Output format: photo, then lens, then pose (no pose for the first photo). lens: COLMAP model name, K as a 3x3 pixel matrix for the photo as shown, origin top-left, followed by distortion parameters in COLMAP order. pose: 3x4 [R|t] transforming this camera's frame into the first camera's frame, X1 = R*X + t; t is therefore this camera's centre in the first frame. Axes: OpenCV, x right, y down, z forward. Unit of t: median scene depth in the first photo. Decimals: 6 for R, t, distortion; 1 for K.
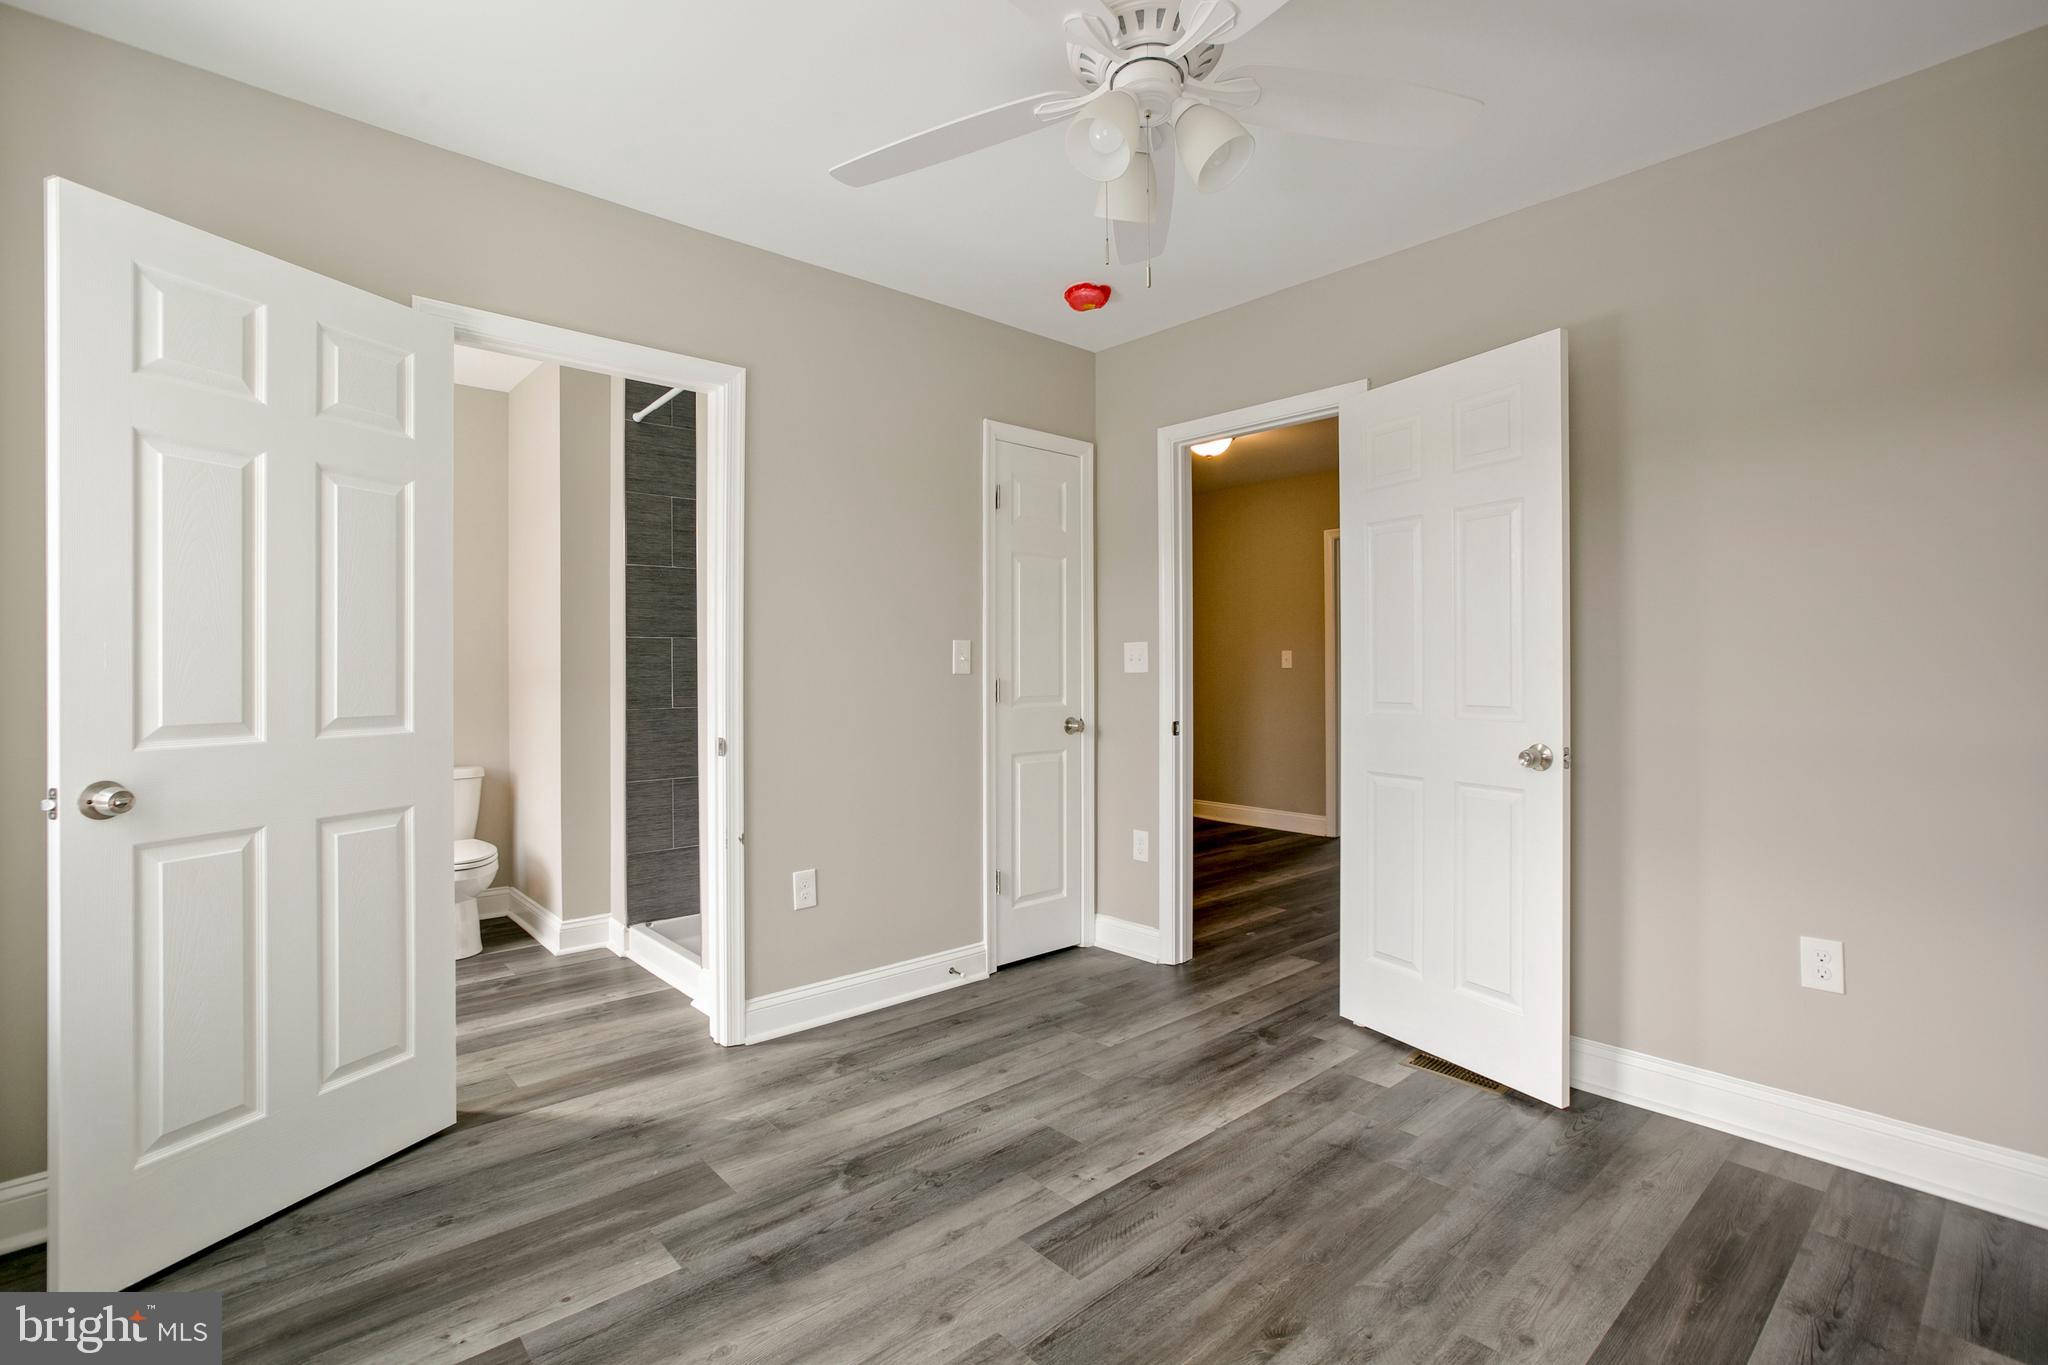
lens RADIAL K [[937.1, 0, 1045.1], [0, 937.1, 666.3], [0, 0, 1]] dist [-0.035200, 0.011788]
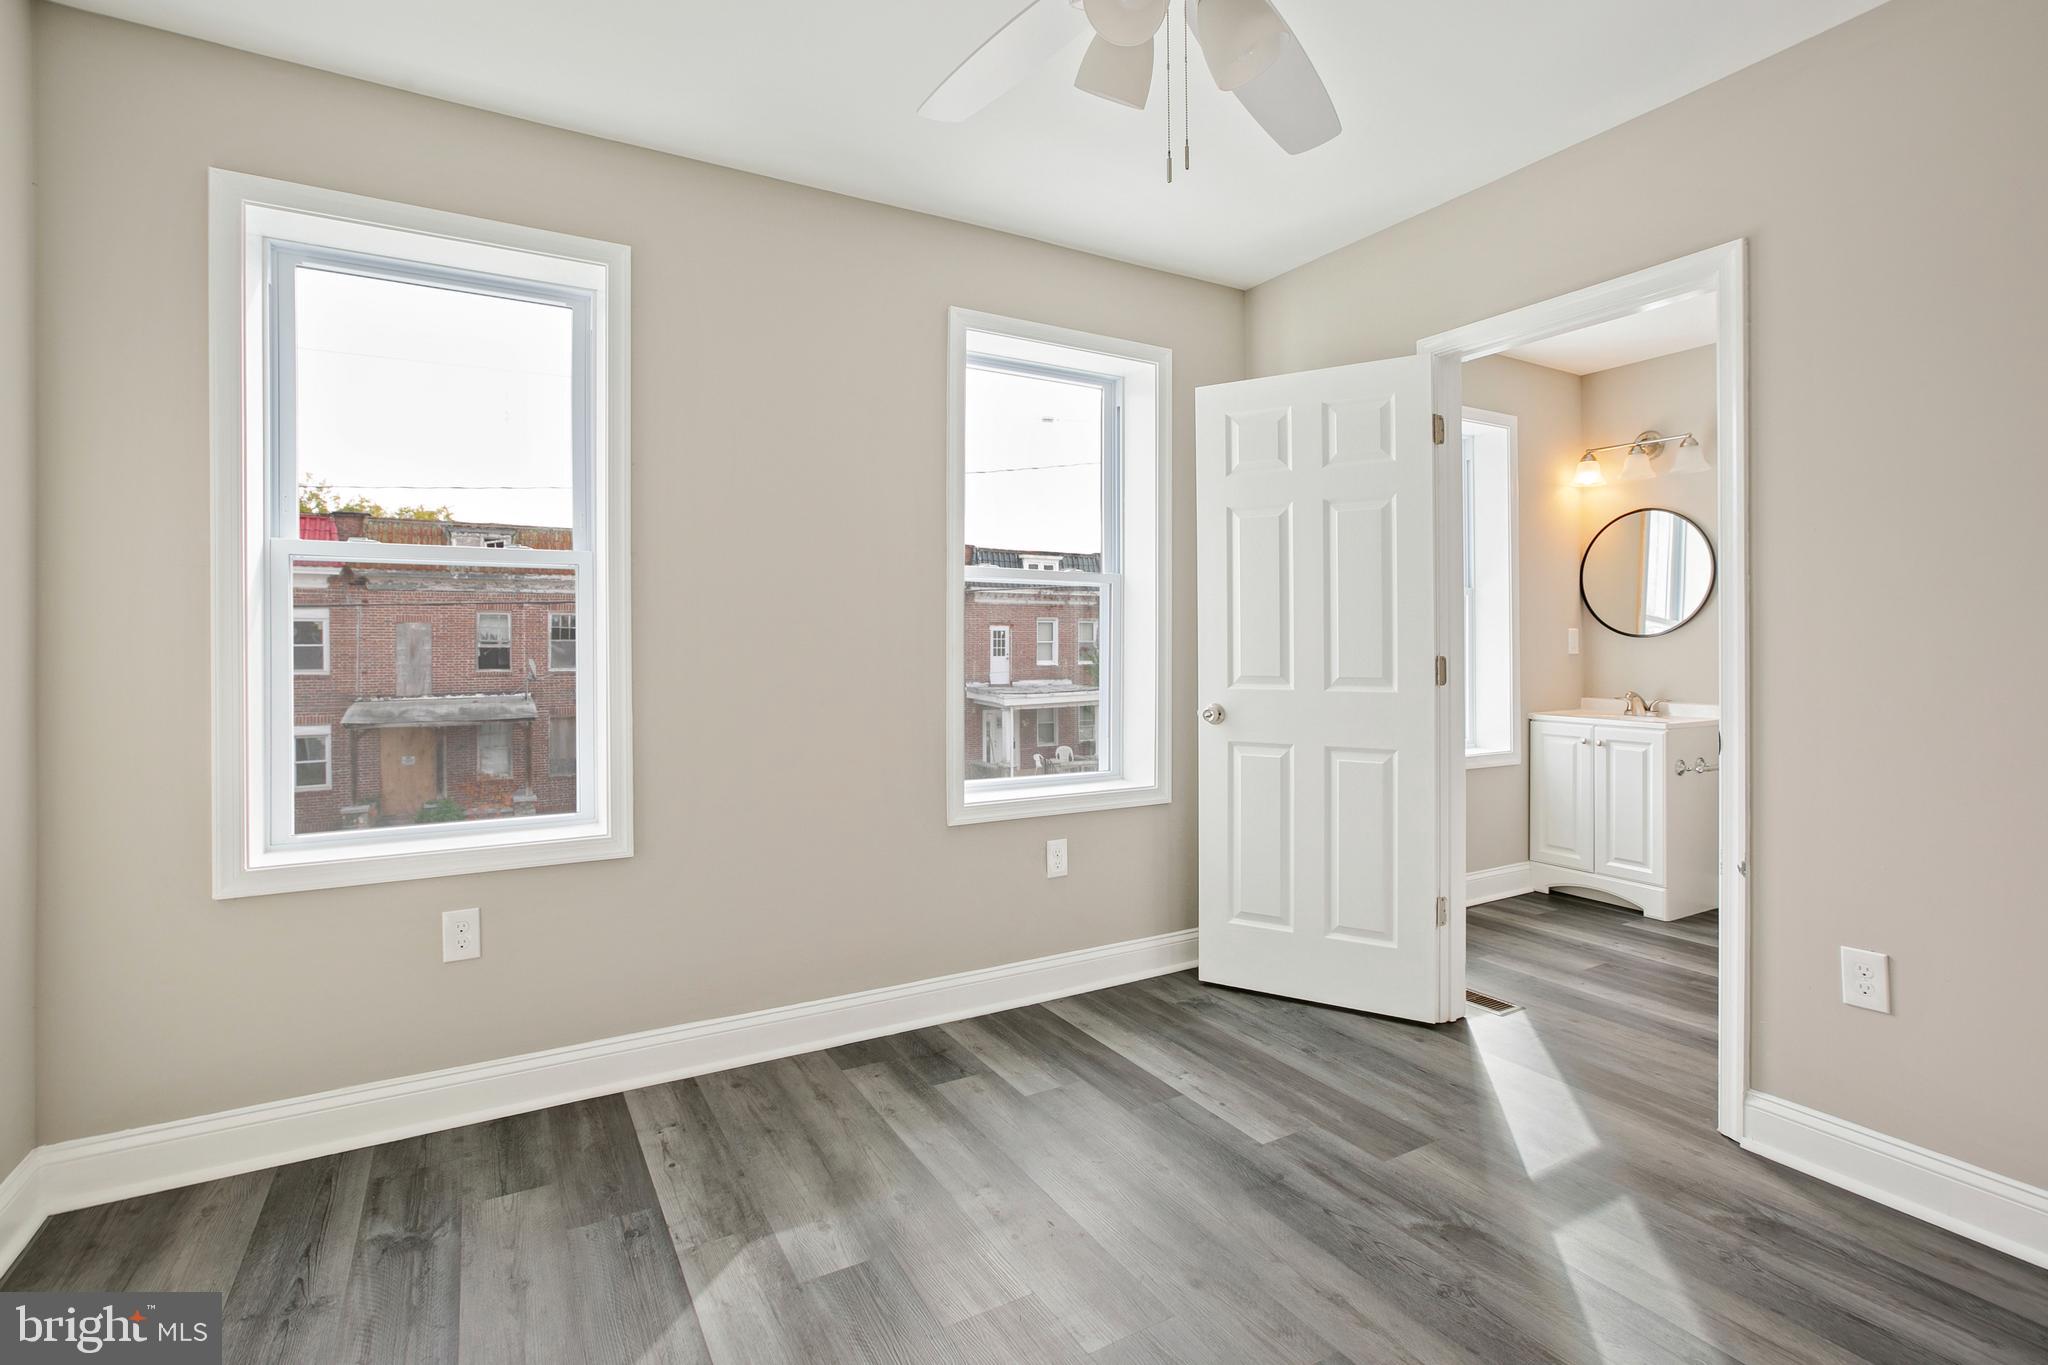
lens RADIAL K [[988.4, 0, 1018.9], [0, 988.4, 648.4], [0, 0, 1]] dist [-0.025440, 0.001509]
pose [[-0.239456, 0.006760, -0.970884, 0.821057], [0.004603, 0.999972, 0.005827, 0.000553], [0.970896, -0.003074, -0.239481, 0.898460]]
